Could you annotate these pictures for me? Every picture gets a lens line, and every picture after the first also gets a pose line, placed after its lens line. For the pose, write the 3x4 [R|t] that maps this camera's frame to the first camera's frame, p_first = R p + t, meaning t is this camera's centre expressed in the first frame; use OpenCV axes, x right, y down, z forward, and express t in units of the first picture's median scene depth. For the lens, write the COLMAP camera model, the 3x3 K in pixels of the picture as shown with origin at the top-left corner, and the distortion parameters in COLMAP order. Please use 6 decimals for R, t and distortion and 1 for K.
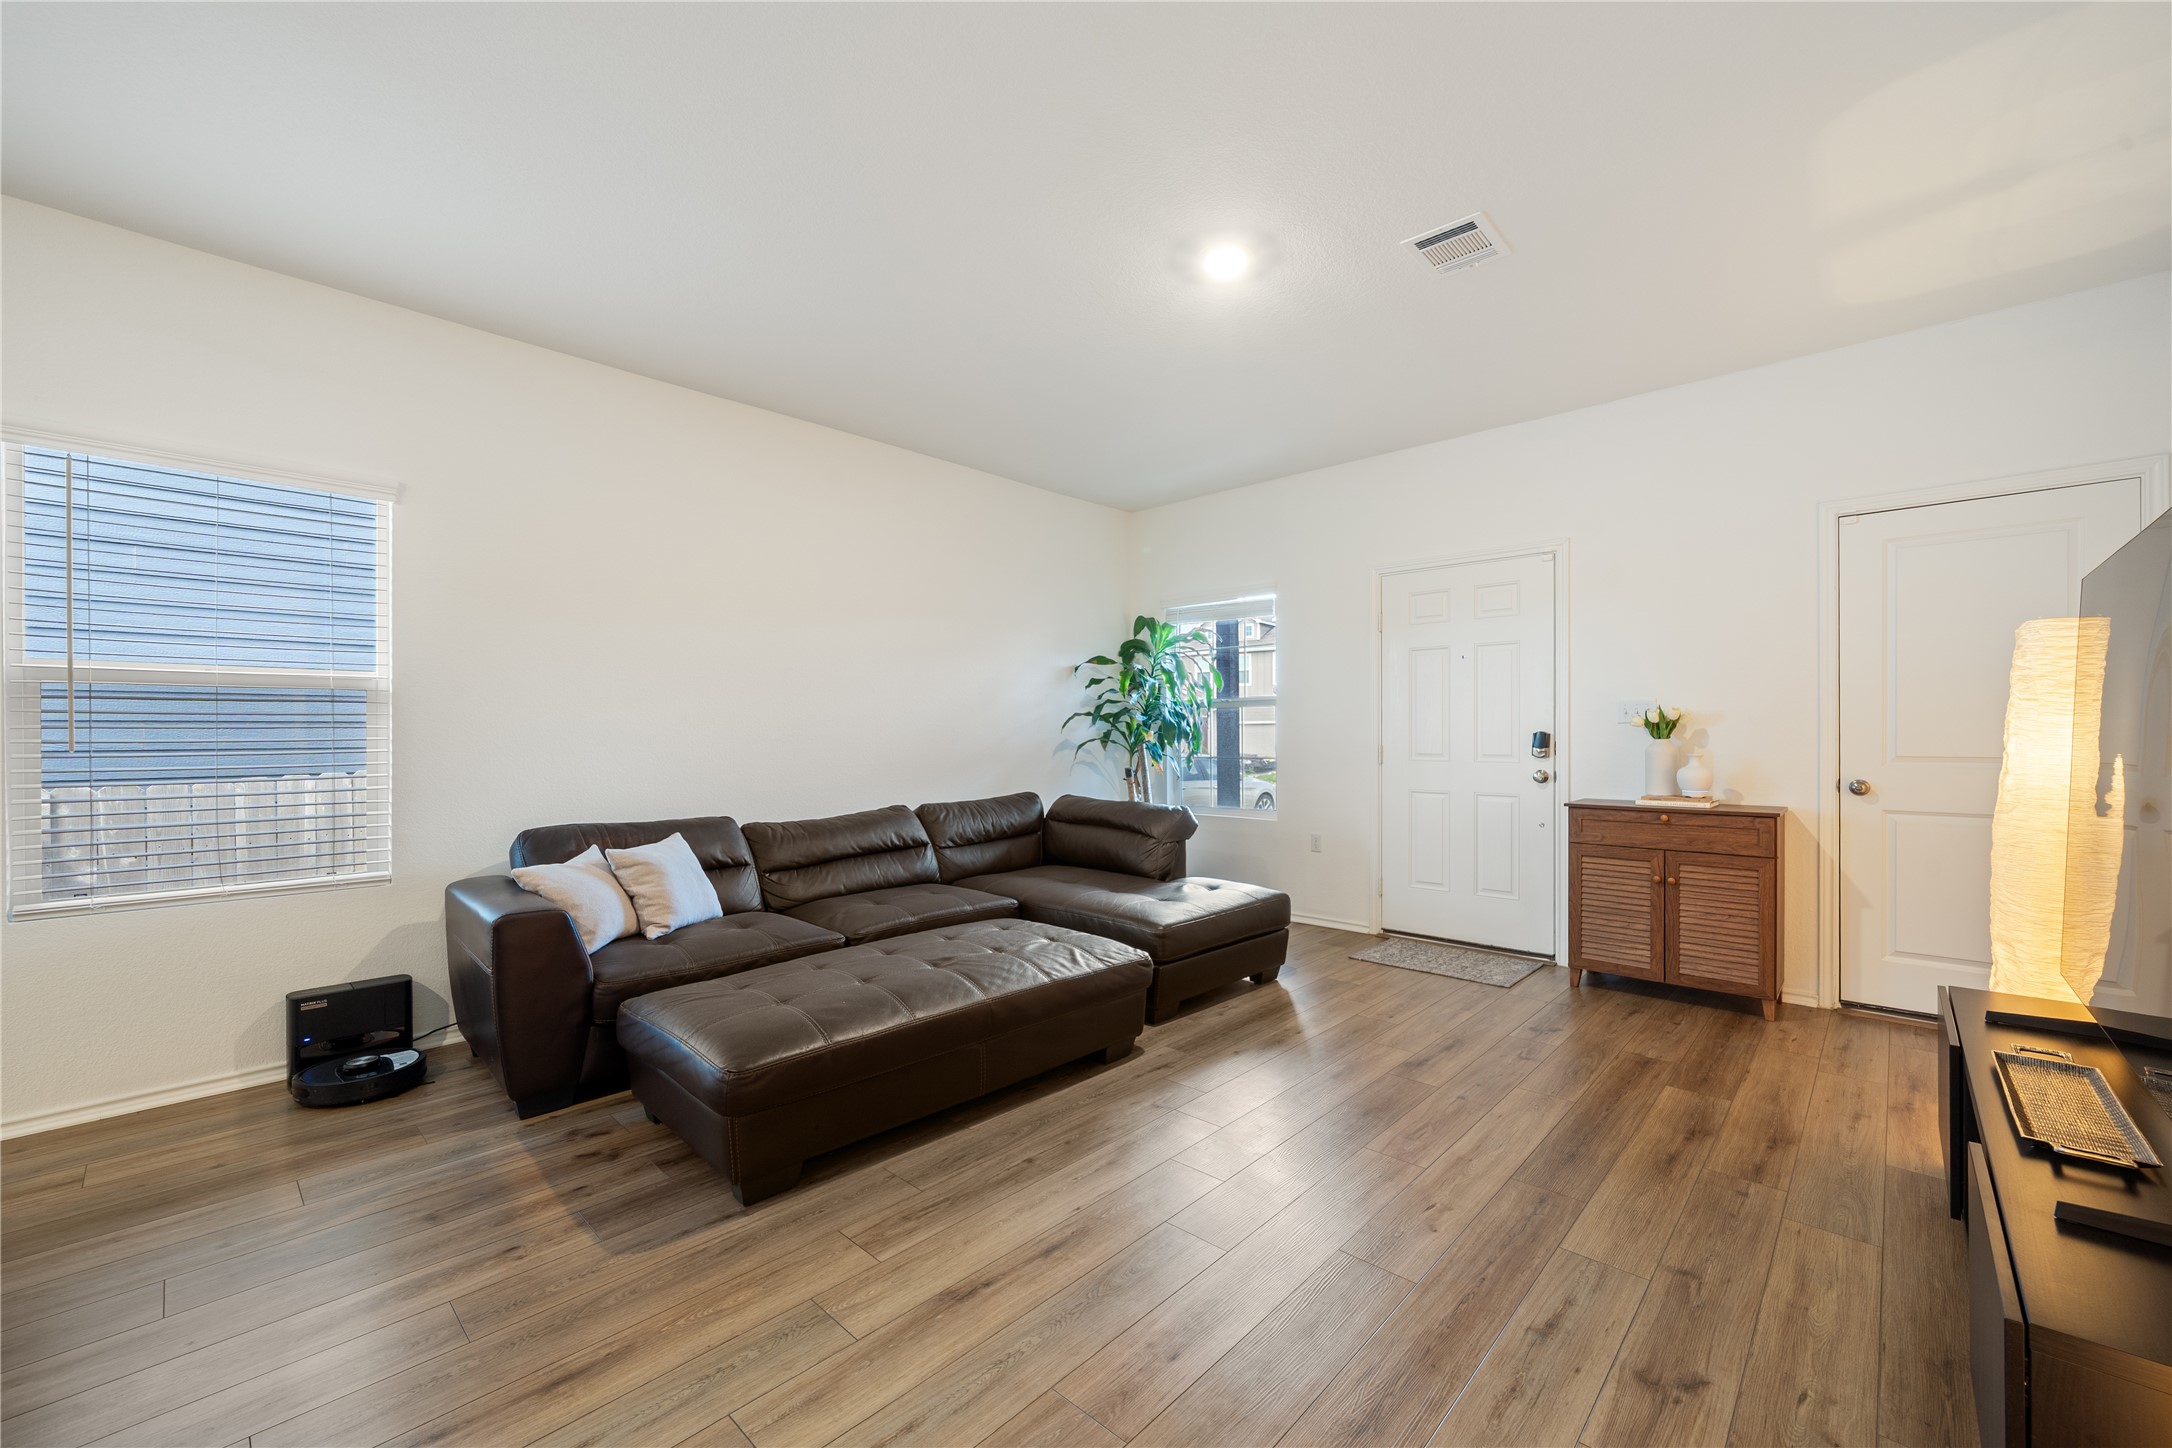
lens RADIAL K [[864.2, 0, 1096.4], [0, 864.2, 738.7], [0, 0, 1]] dist [-0.003613, 0.000302]
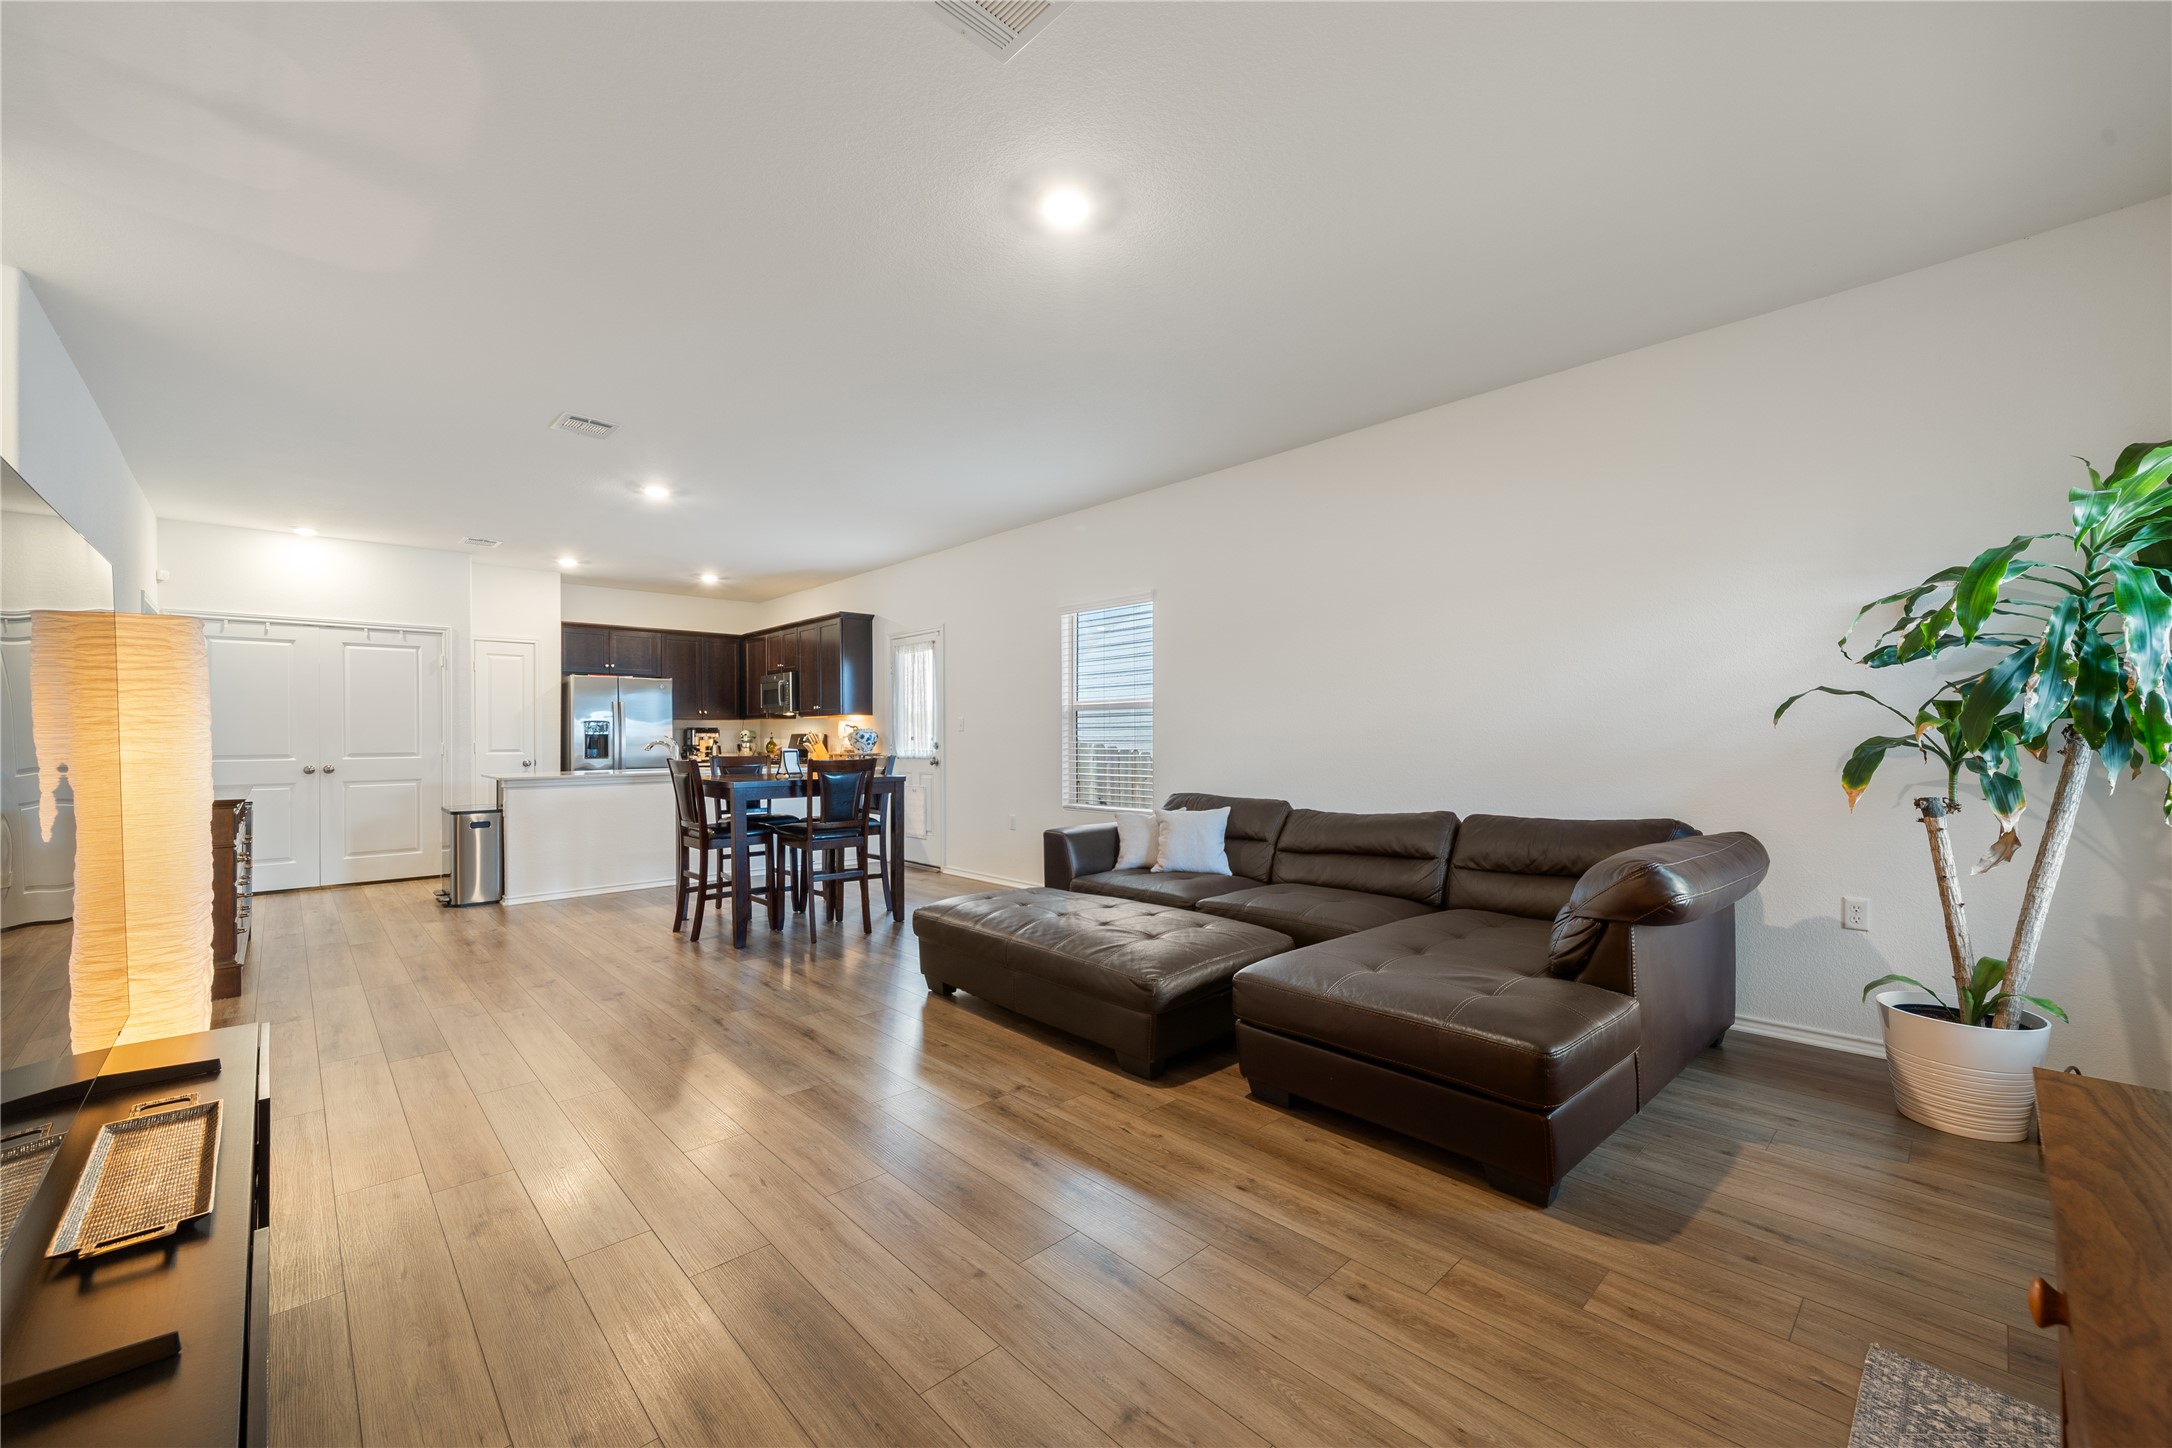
lens RADIAL K [[864.2, 0, 1095.4], [0, 864.2, 734.3], [0, 0, 1]] dist [-0.003613, 0.000302]
pose [[-0.064651, 0.003131, -0.997903, 0.762453], [0.001823, 0.999994, 0.003020, -0.005657], [0.997906, -0.001623, -0.064656, 0.794553]]
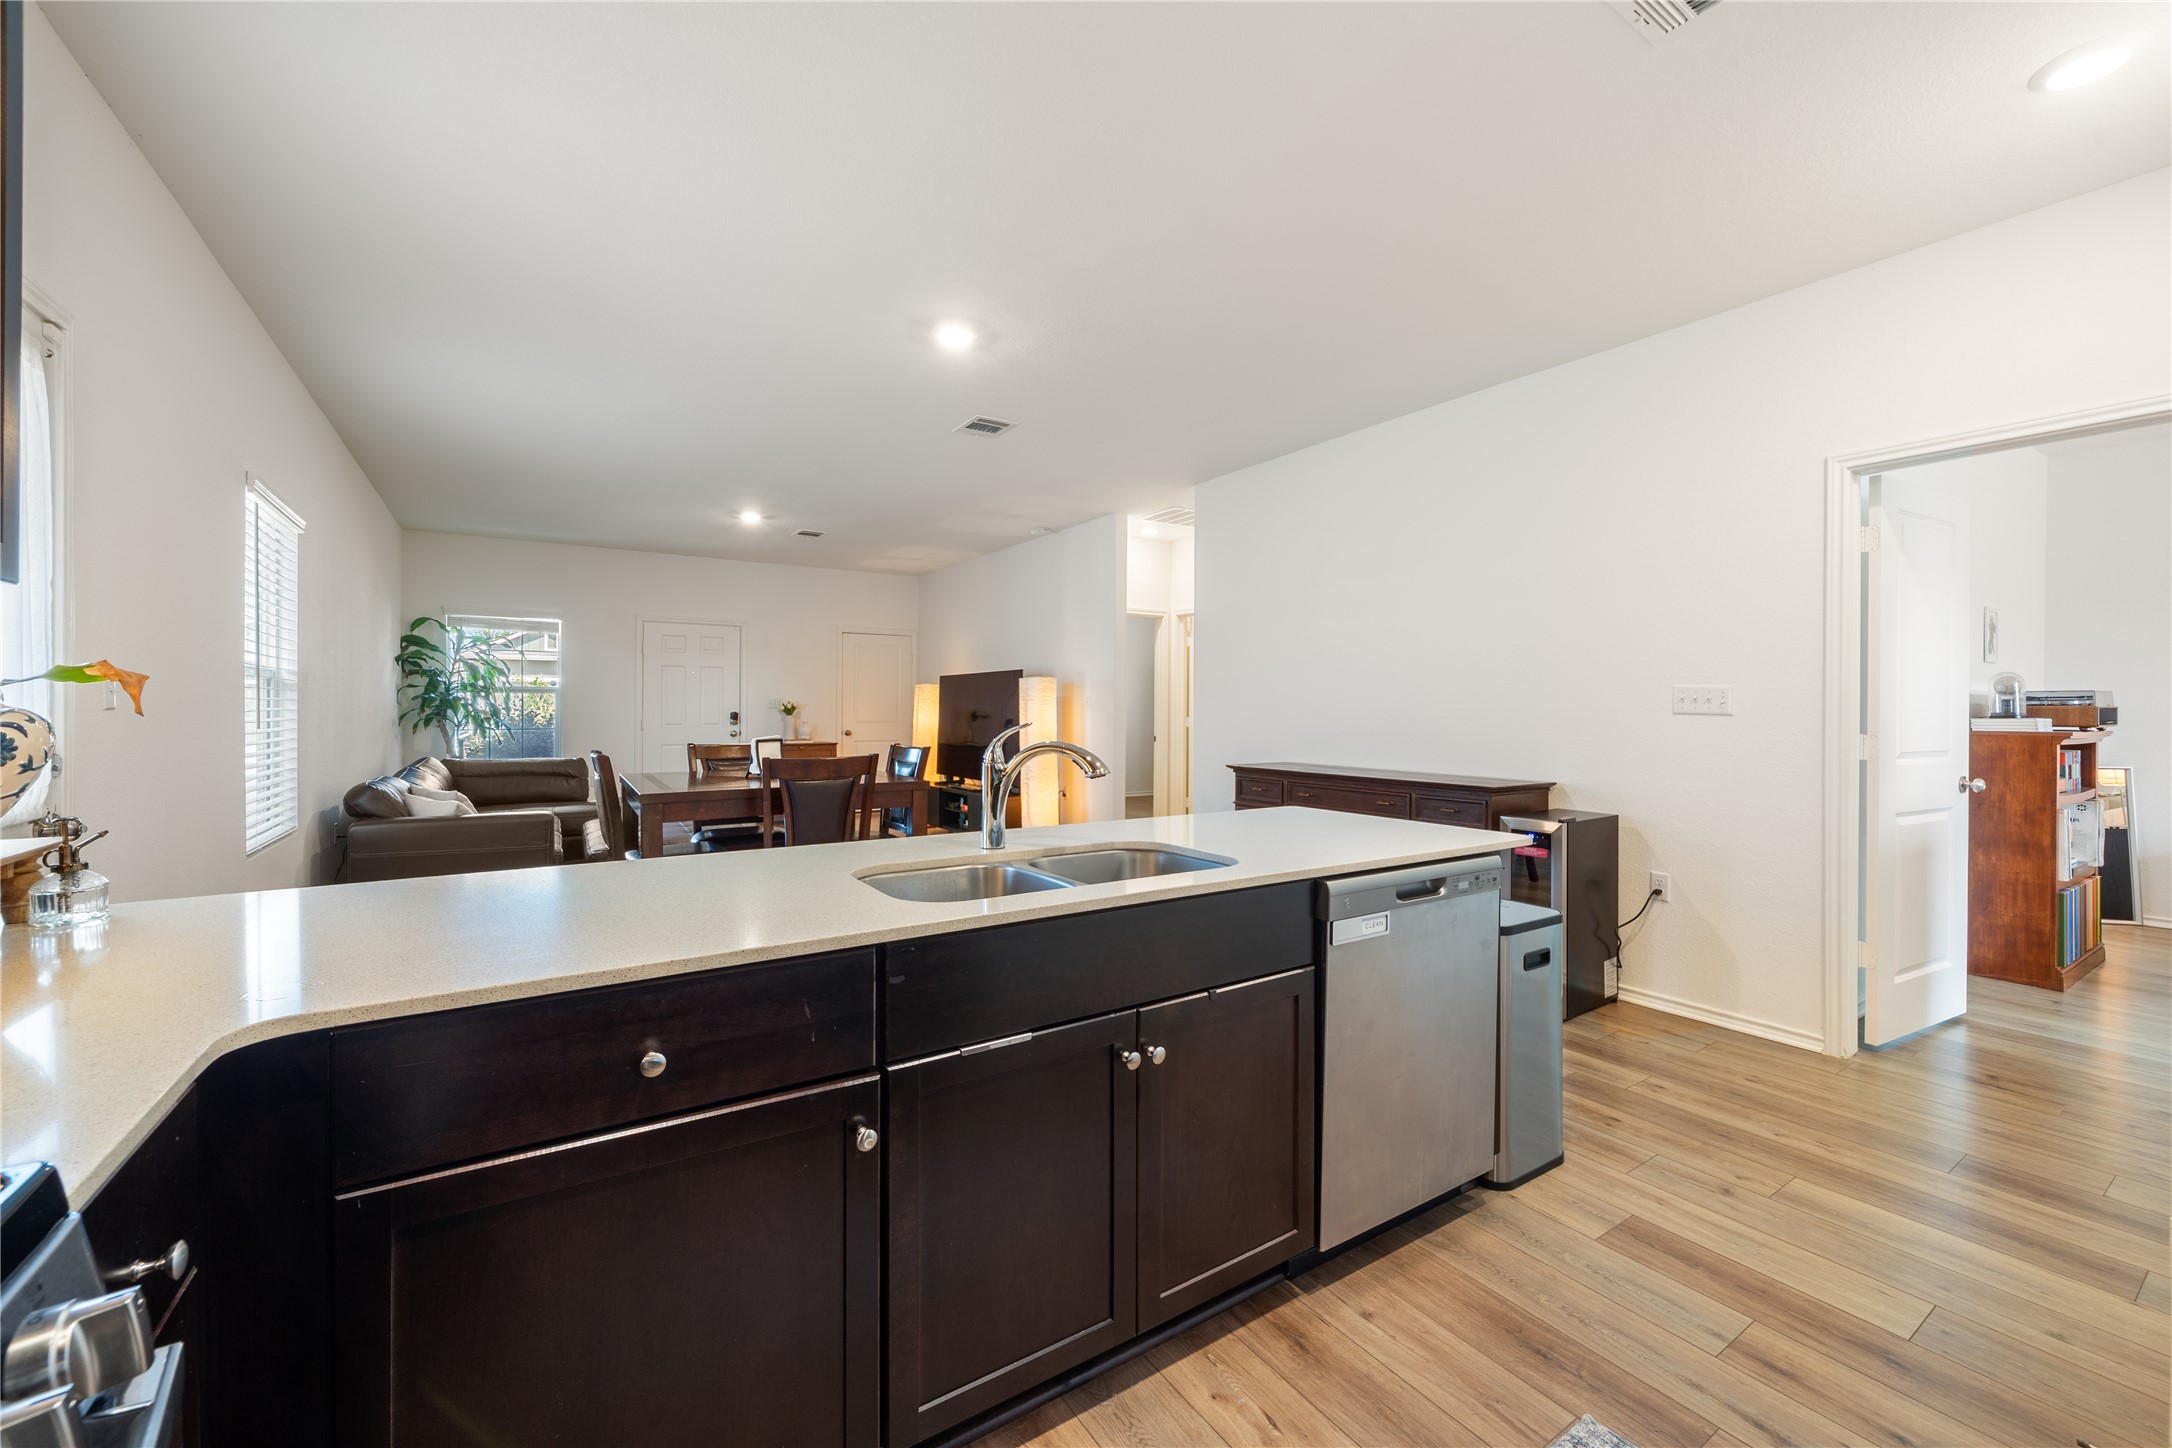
lens RADIAL K [[864.2, 0, 1094.0], [0, 864.2, 712.9], [0, 0, 1]] dist [-0.003613, 0.000302]
pose [[0.235281, 0.002413, 0.971925, -1.427590], [-0.000439, 0.999997, -0.002376, -0.002120], [-0.971927, 0.000132, 0.235281, -0.365492]]
